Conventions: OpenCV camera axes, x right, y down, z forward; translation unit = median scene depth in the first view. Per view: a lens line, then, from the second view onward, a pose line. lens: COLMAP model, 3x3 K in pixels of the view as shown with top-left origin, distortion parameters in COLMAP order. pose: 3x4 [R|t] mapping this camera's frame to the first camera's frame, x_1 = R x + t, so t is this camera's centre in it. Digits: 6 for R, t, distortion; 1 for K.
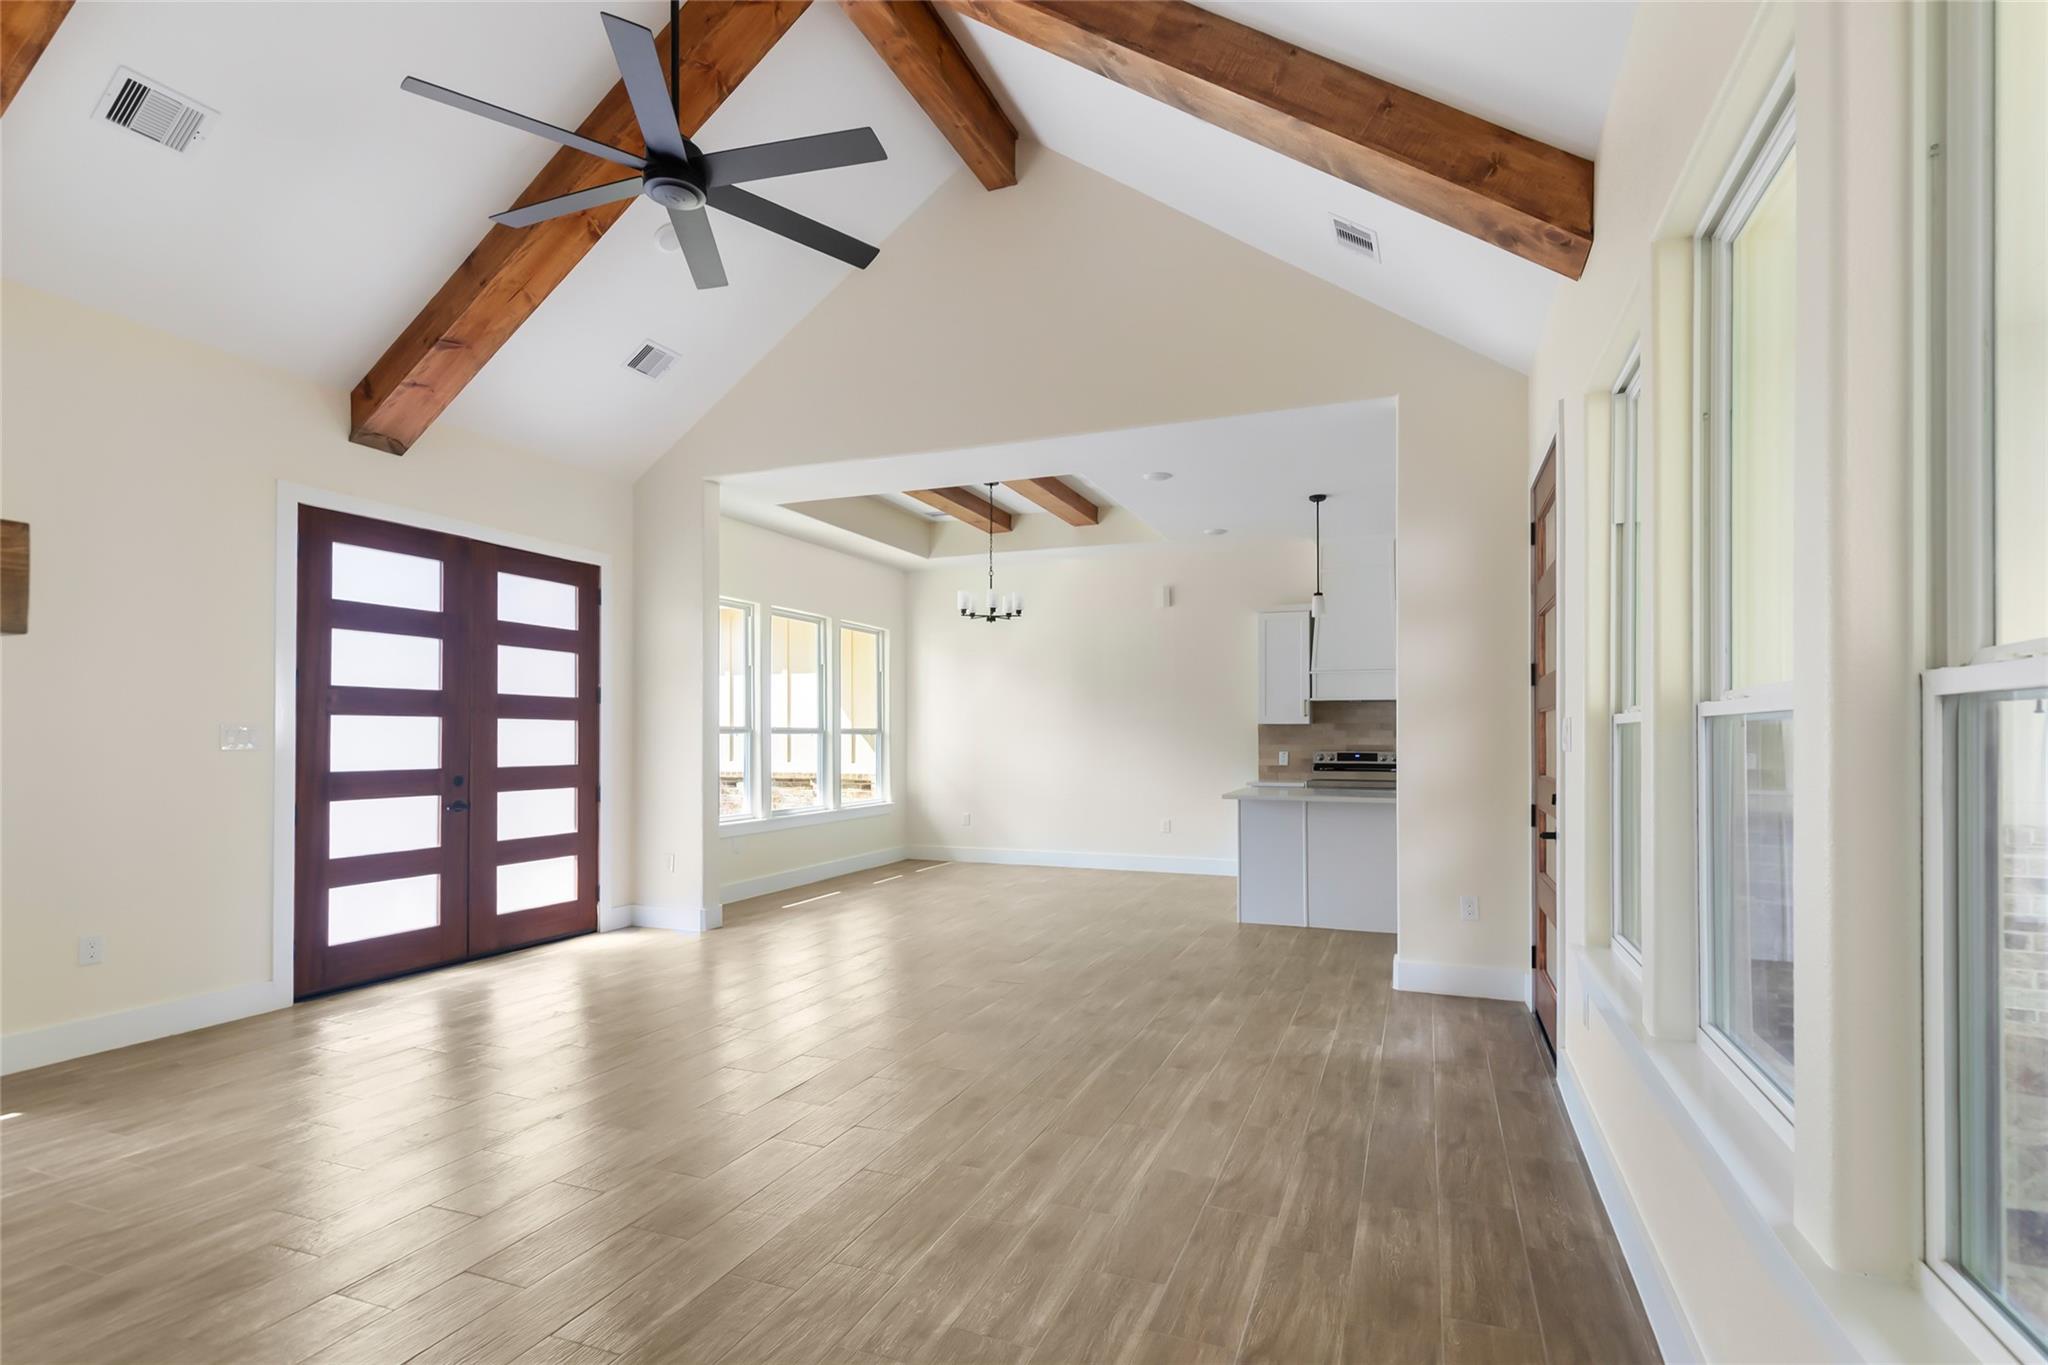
lens RADIAL K [[972.9, 0, 1062.1], [0, 972.9, 682.0], [0, 0, 1]] dist [0.050532, -0.000013]
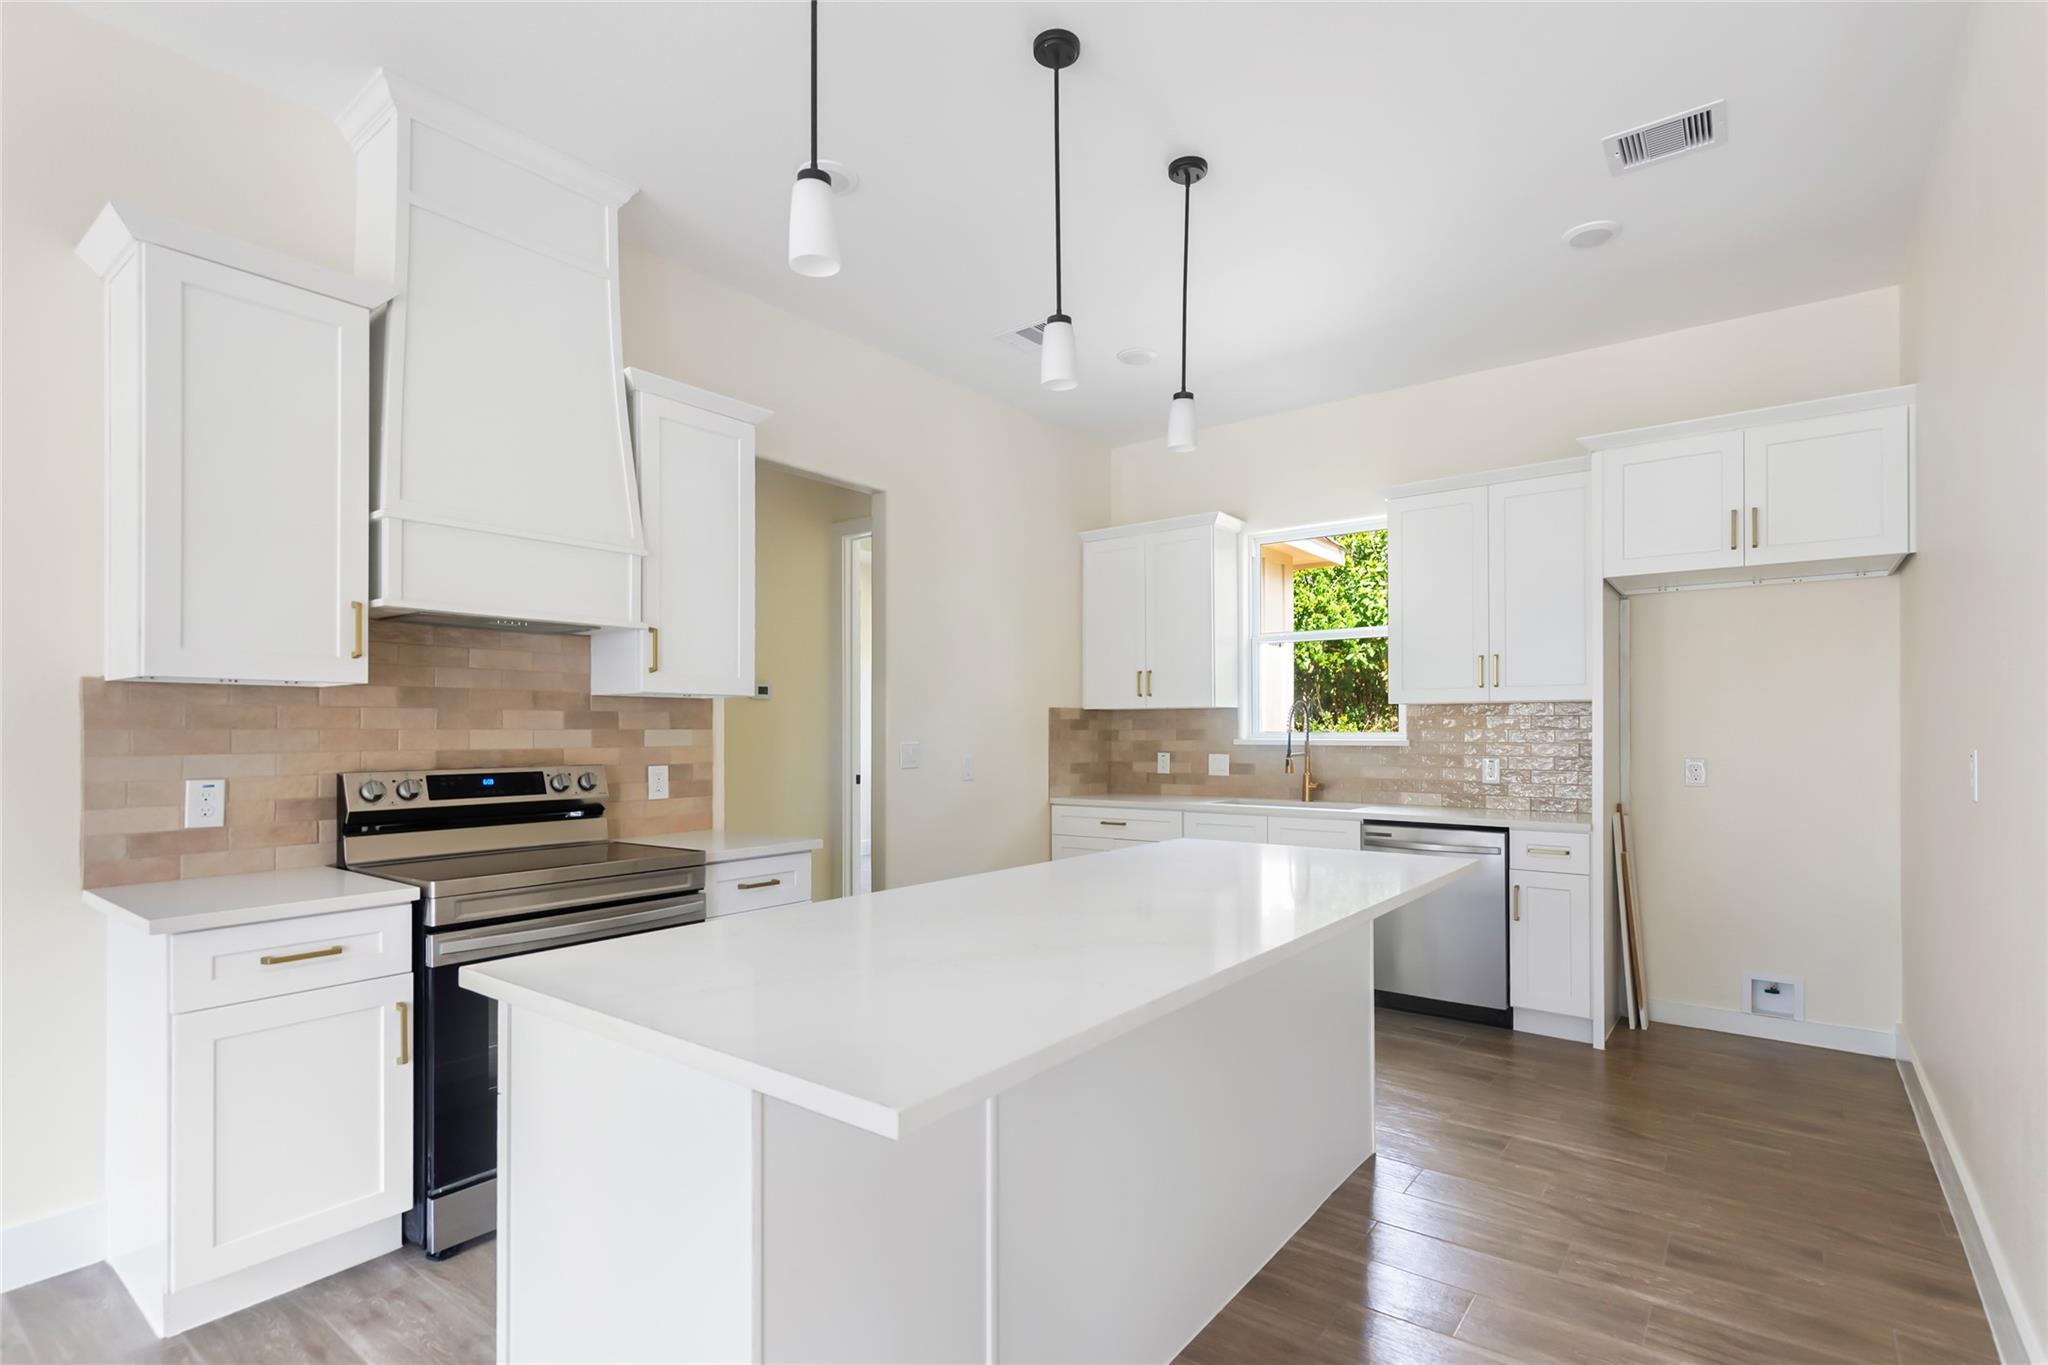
lens RADIAL K [[981.2, 0, 1034.5], [0, 981.2, 731.6], [0, 0, 1]] dist [0.005415, 0.000802]
pose [[0.286750, -0.001664, 0.958004, 0.036866], [-0.051164, 0.998545, 0.017049, 0.070880], [-0.956638, -0.053904, 0.286247, 1.216690]]
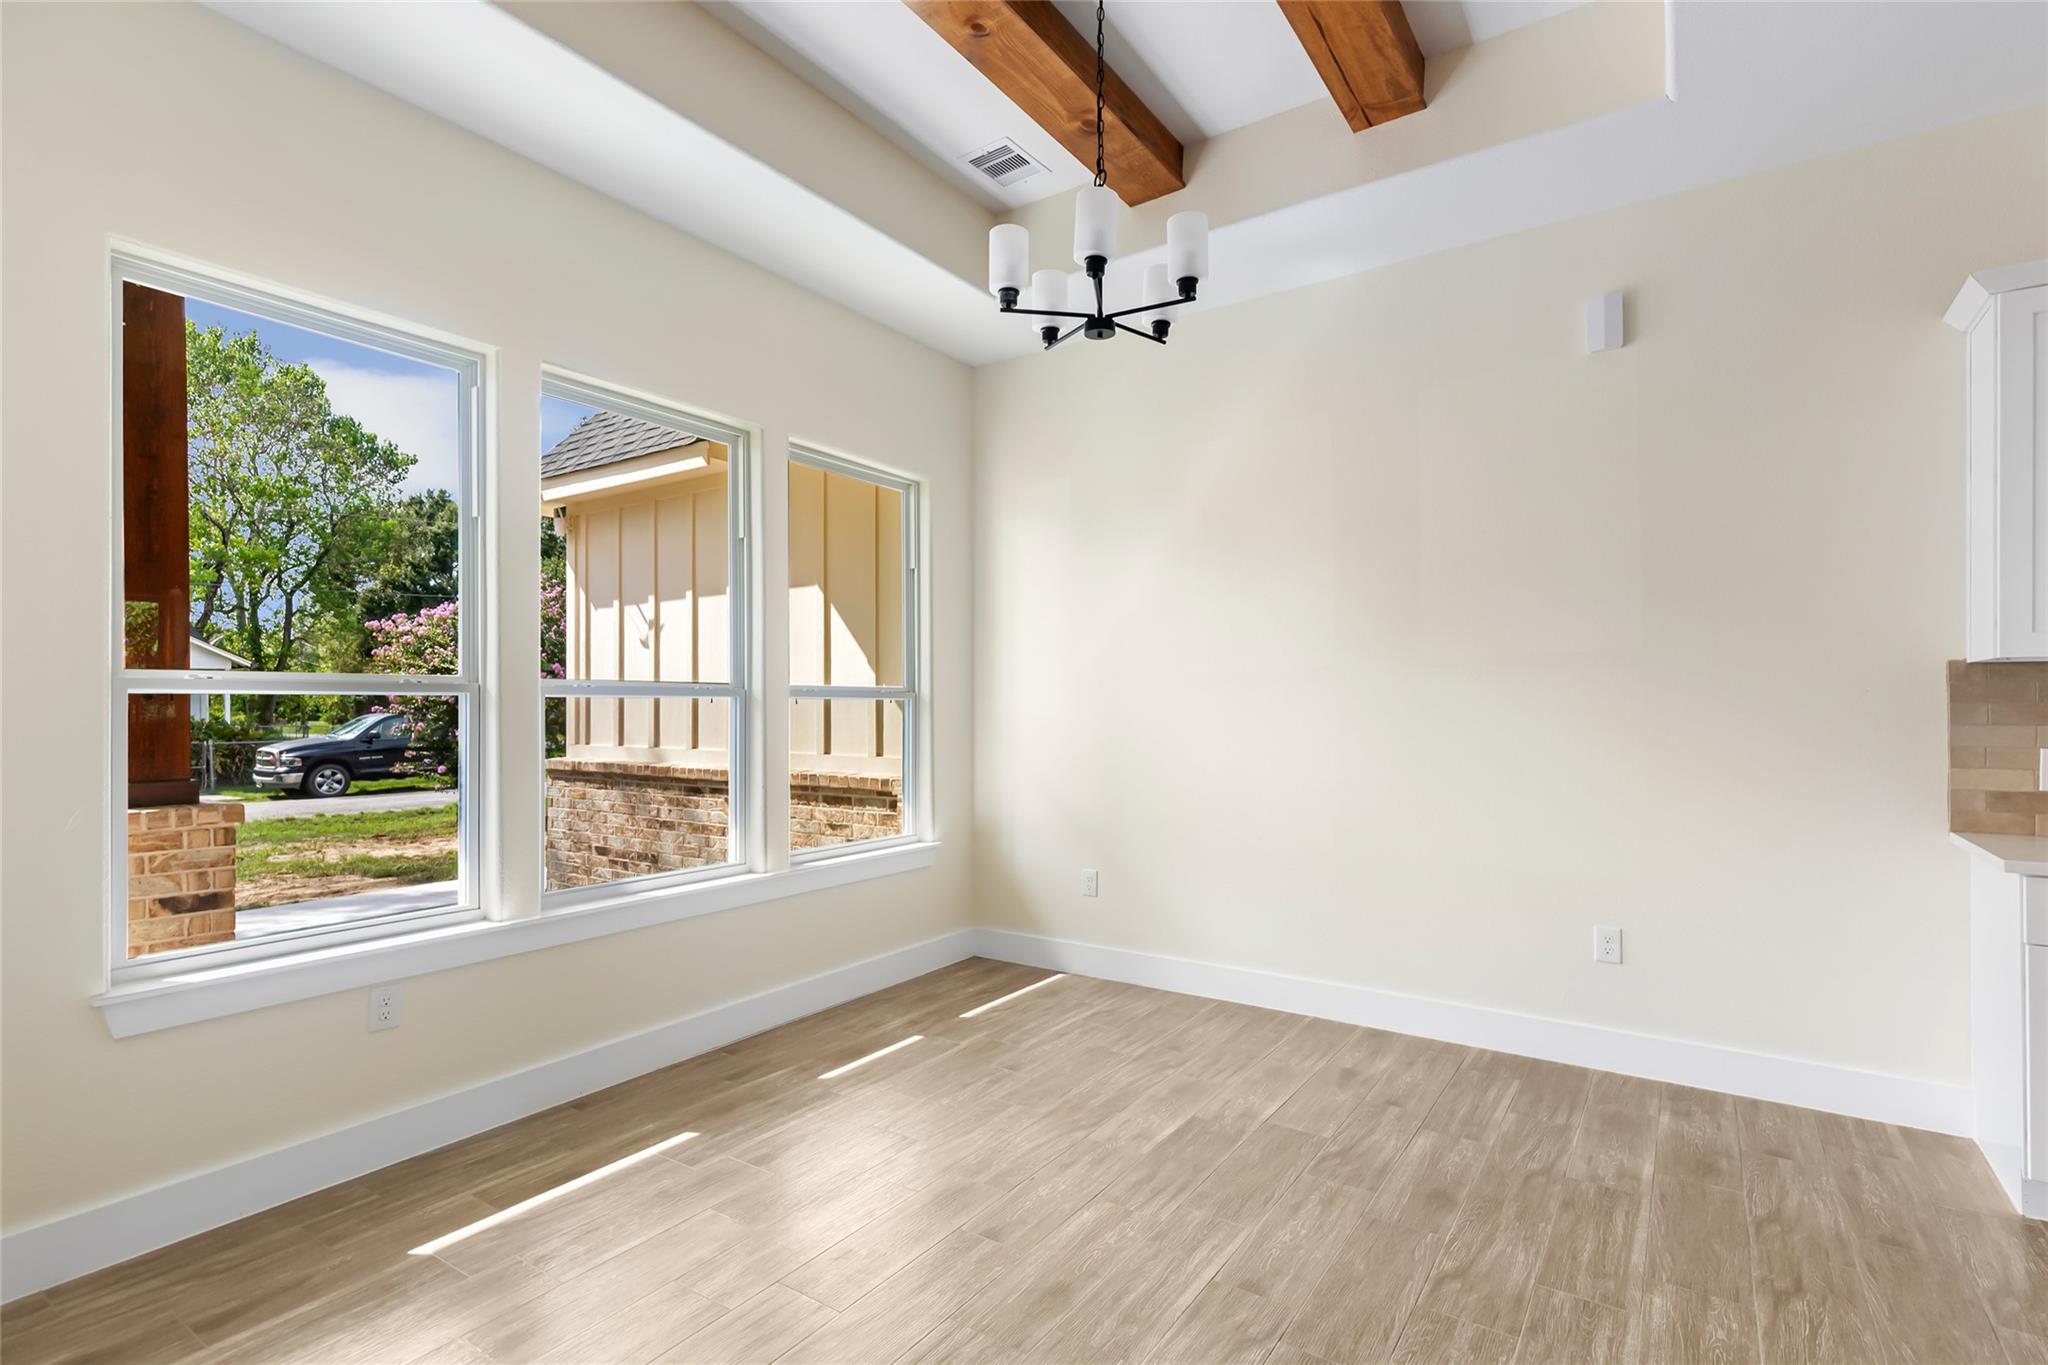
lens RADIAL K [[962.8, 0, 1028.4], [0, 962.8, 694.6], [0, 0, 1]] dist [0.004103, -0.000795]
pose [[0.969017, -0.001505, -0.246991, -0.030532], [0.012626, 0.998976, 0.043446, 0.064387], [0.246673, -0.045218, 0.968043, 1.096058]]
